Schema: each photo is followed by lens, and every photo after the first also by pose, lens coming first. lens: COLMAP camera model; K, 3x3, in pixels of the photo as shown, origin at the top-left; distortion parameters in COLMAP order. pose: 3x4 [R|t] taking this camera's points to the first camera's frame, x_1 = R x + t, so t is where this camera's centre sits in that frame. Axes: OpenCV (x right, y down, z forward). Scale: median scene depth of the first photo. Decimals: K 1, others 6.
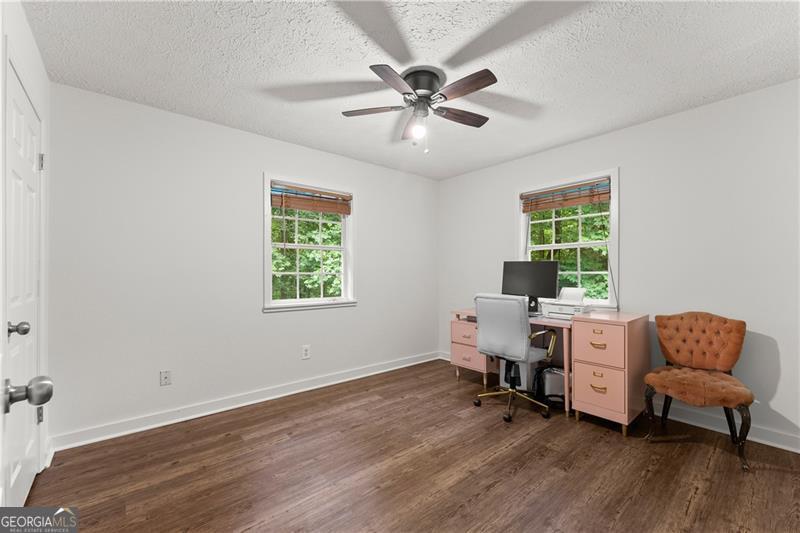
lens RADIAL K [[326.6, 0, 399.5], [0, 326.6, 270.4], [0, 0, 1]] dist [-0.000045, -0.000007]
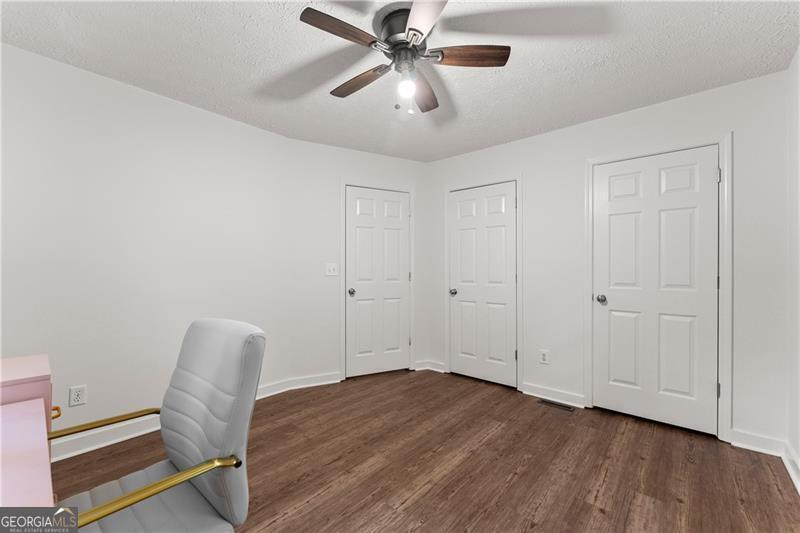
lens RADIAL K [[326.6, 0, 399.5], [0, 326.6, 270.4], [0, 0, 1]] dist [-0.000045, -0.000007]
pose [[-0.989369, -0.004321, -0.145362, 0.207073], [-0.003949, 0.999988, -0.002850, 0.016327], [0.145373, -0.002246, -0.989374, 1.924973]]
